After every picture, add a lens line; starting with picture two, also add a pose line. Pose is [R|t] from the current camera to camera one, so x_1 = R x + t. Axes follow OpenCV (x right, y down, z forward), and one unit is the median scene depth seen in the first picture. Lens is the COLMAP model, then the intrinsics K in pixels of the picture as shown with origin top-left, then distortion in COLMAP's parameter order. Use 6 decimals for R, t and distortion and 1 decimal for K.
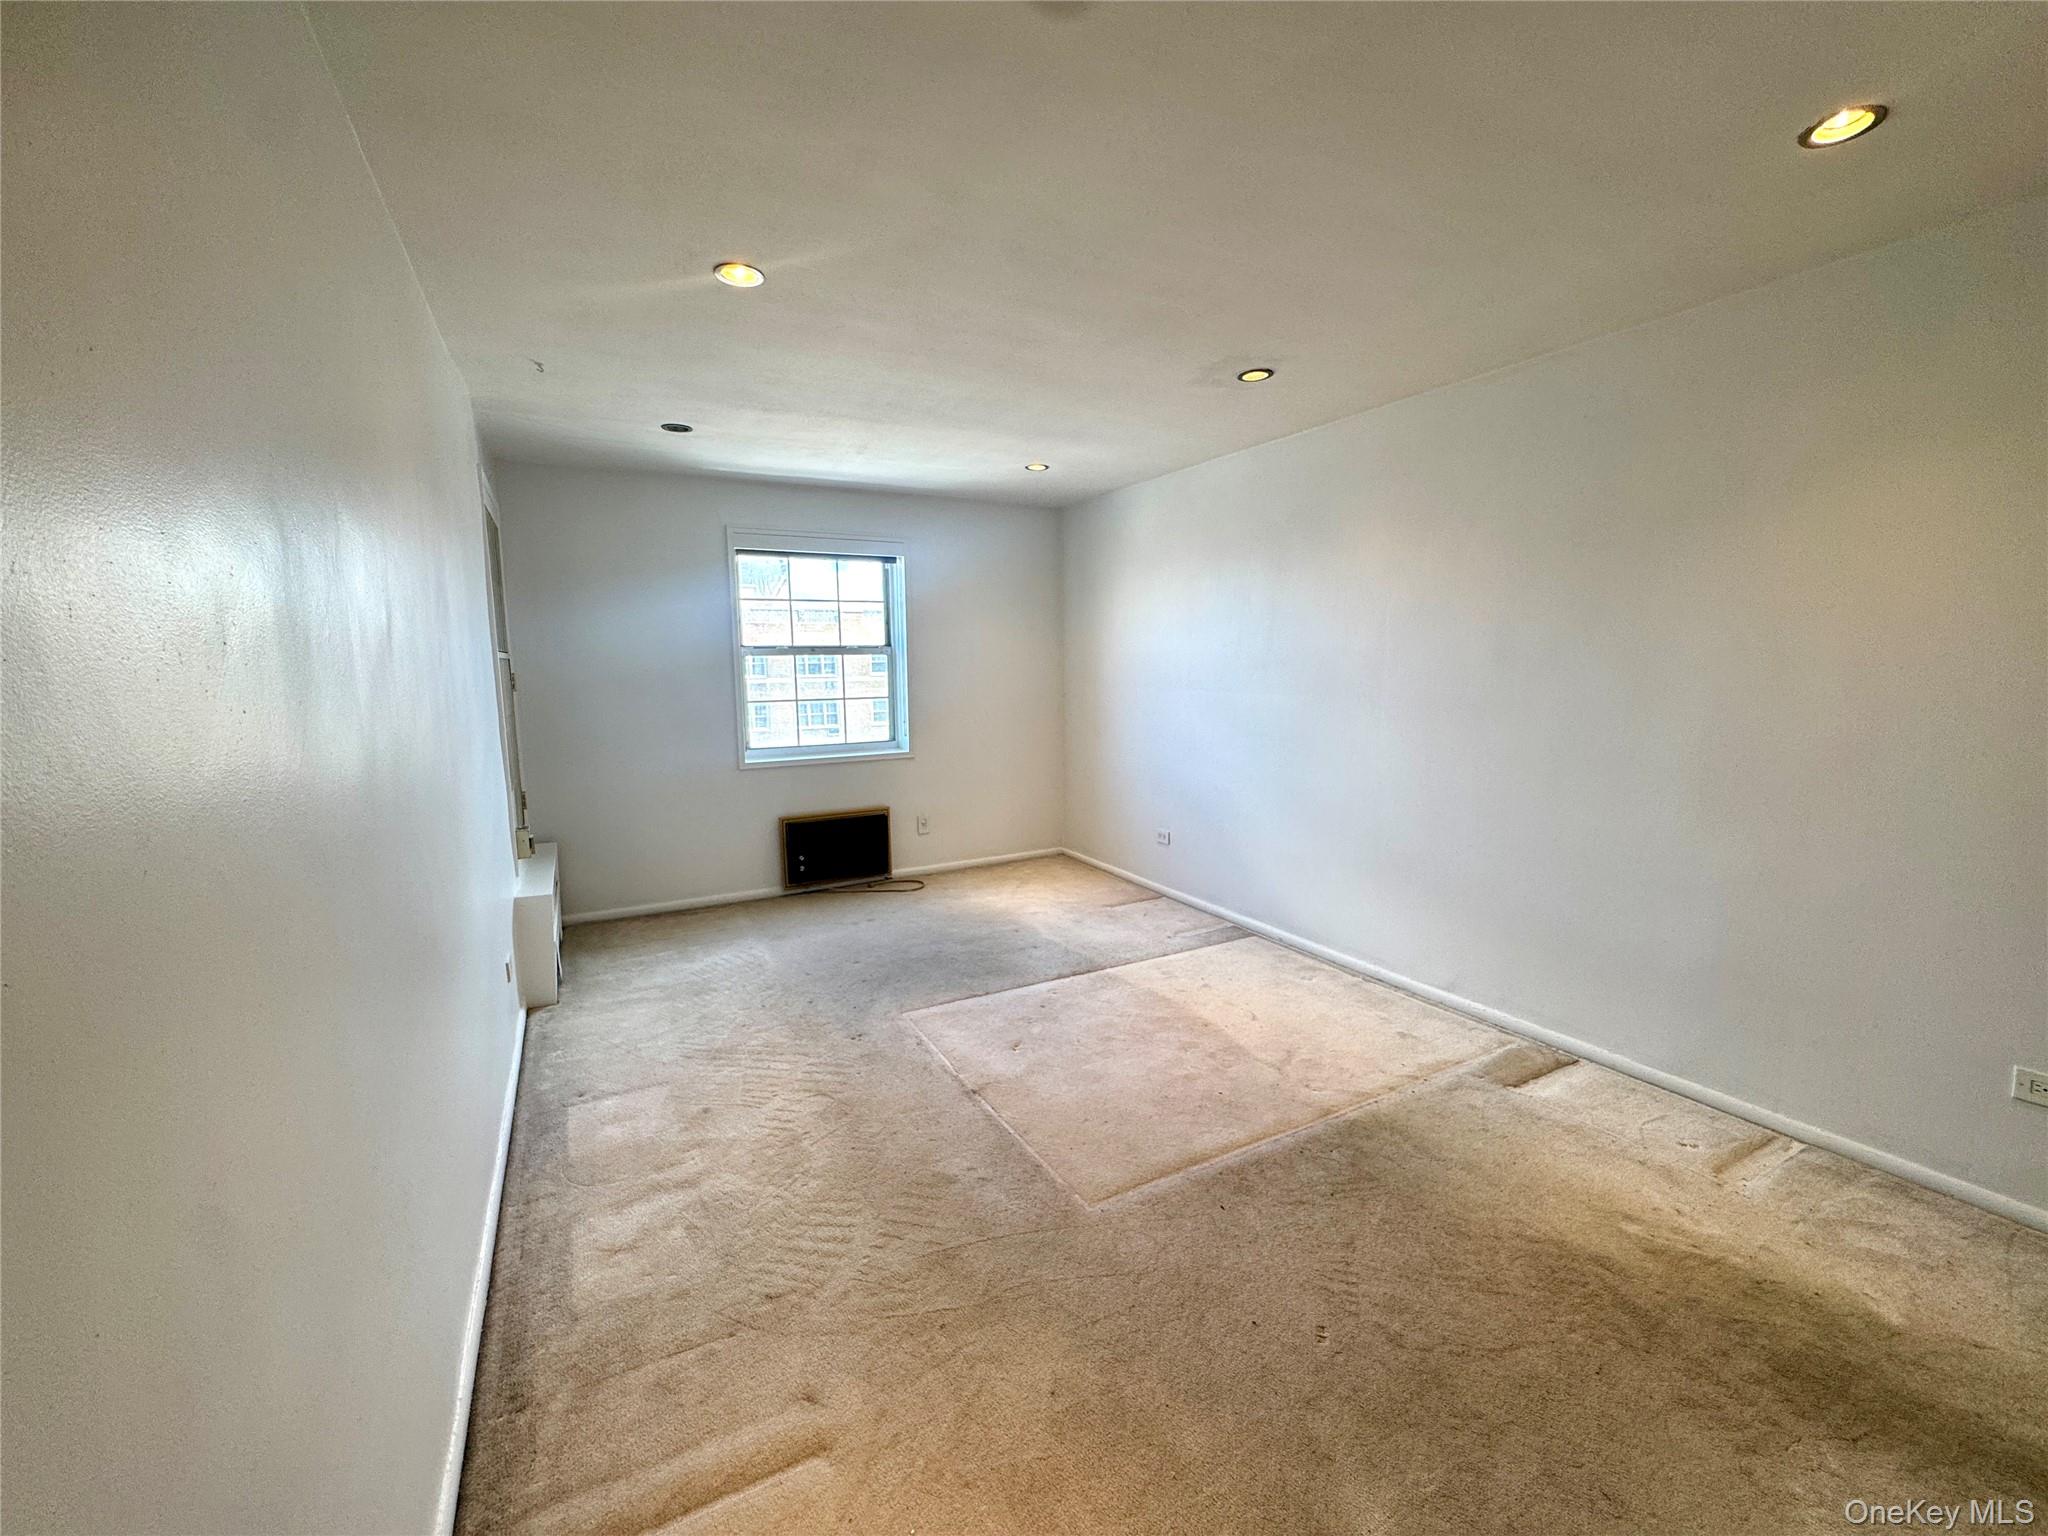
lens RADIAL K [[827.7, 0, 1025.5], [0, 827.7, 771.1], [0, 0, 1]] dist [-0.003480, 0.000693]
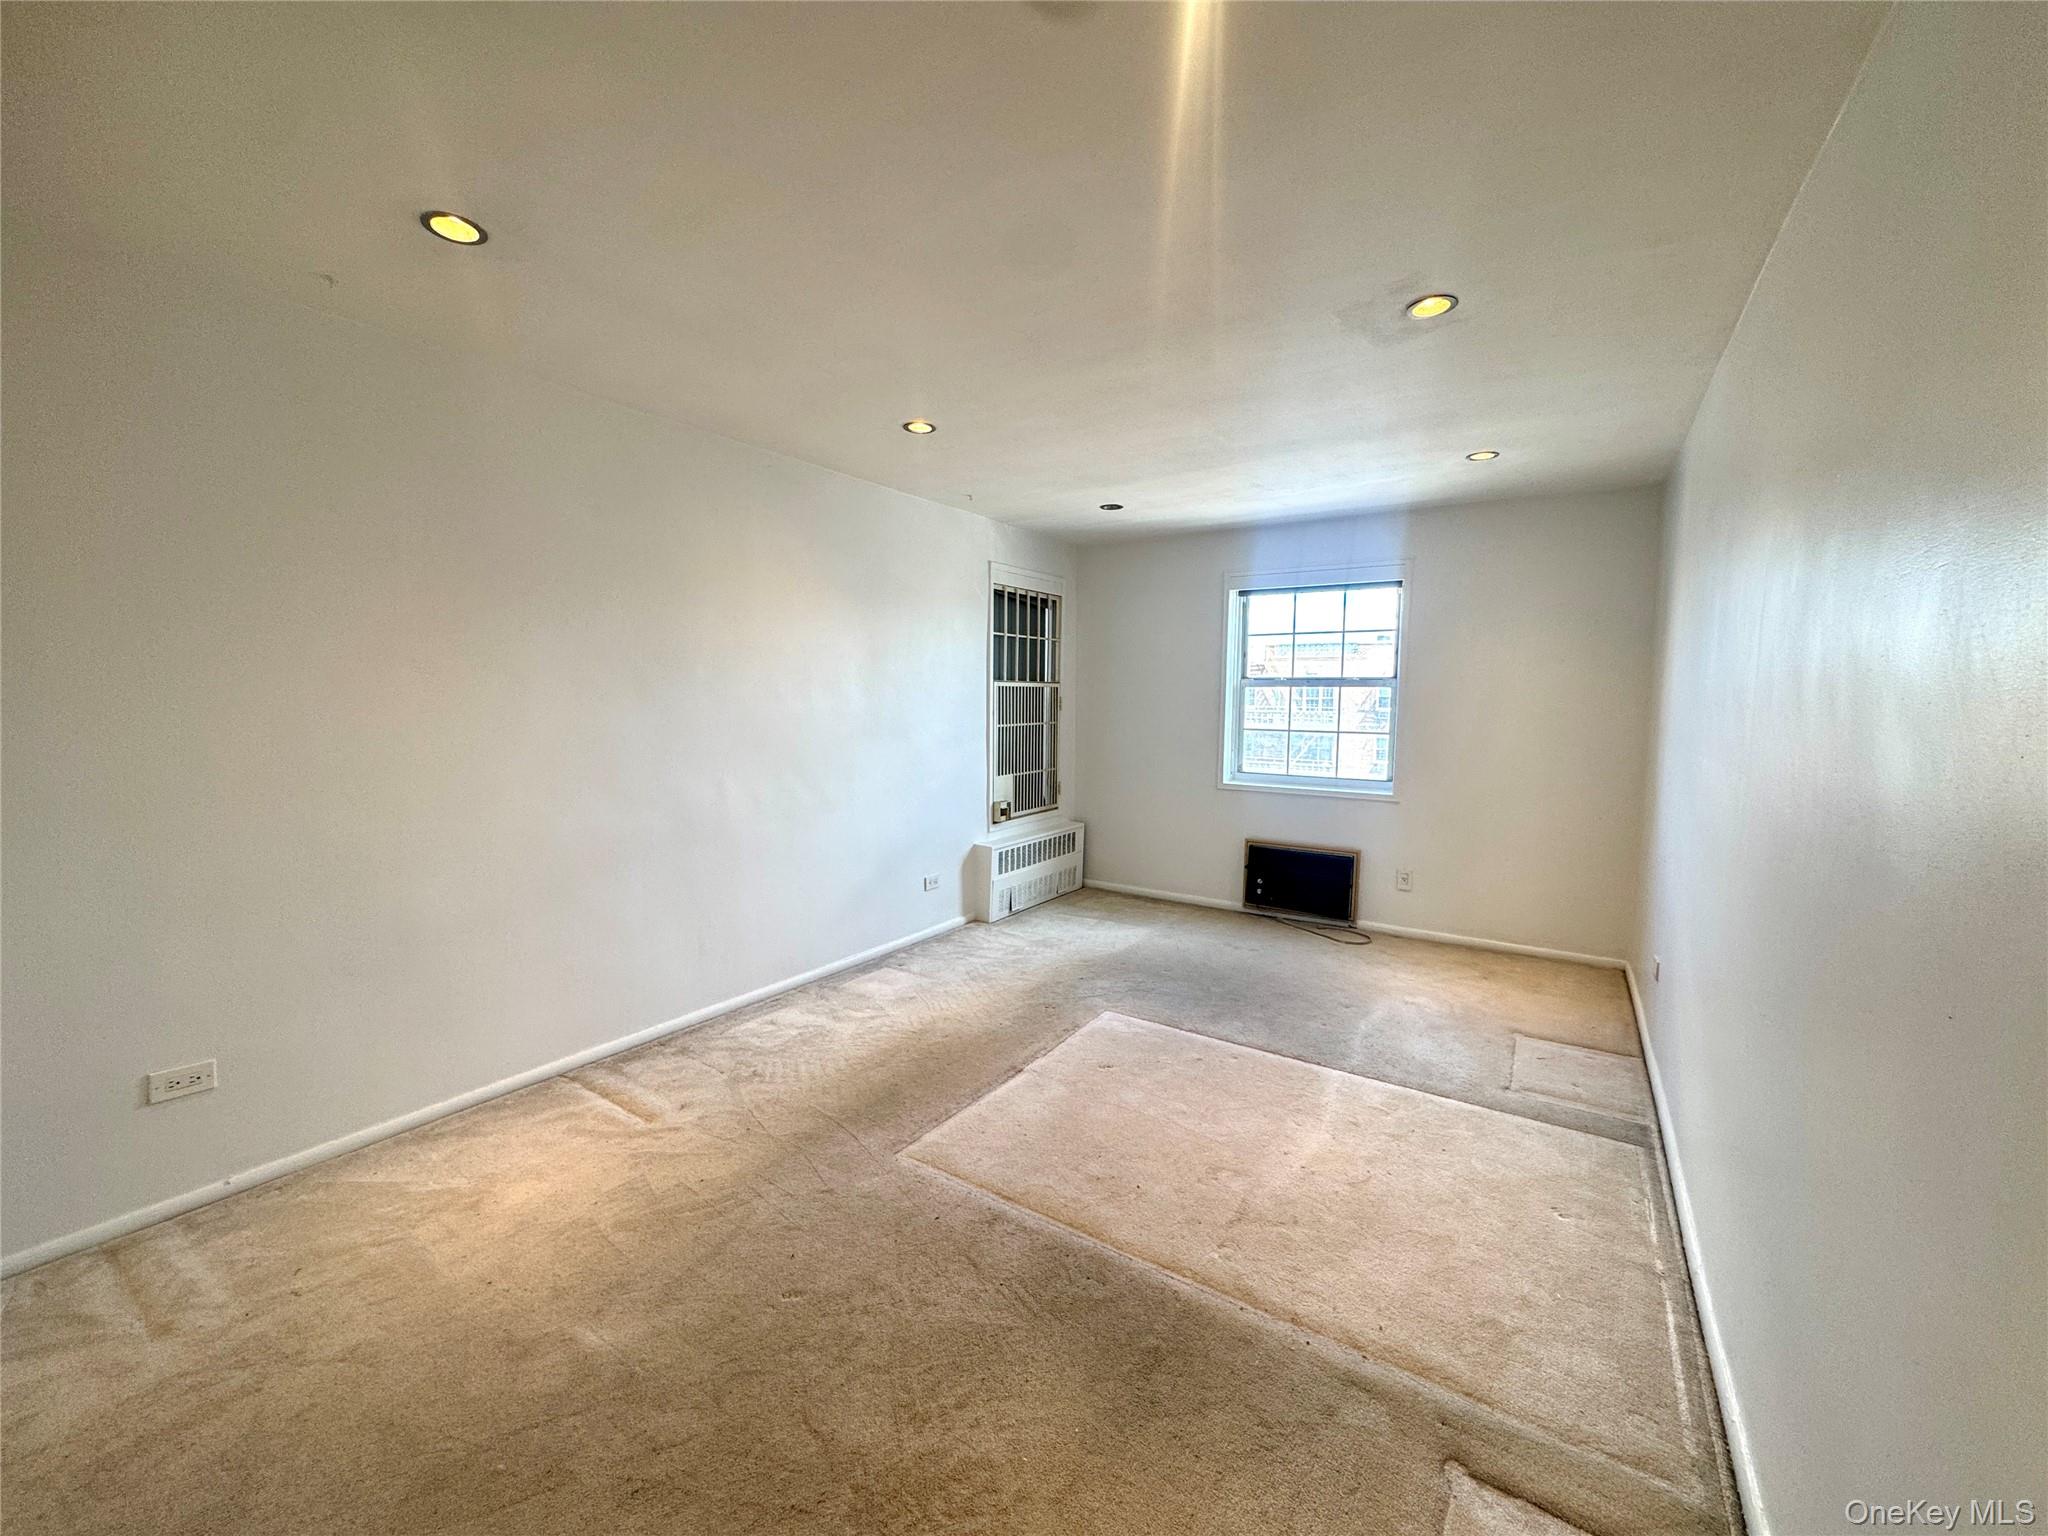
lens RADIAL K [[827.7, 0, 1023.4], [0, 827.7, 771.6], [0, 0, 1]] dist [-0.003480, 0.000693]
pose [[0.457123, 0.100454, -0.883712, 0.500852], [-0.132066, 0.990253, 0.044251, -0.038141], [0.879544, 0.096480, 0.465934, 0.242929]]
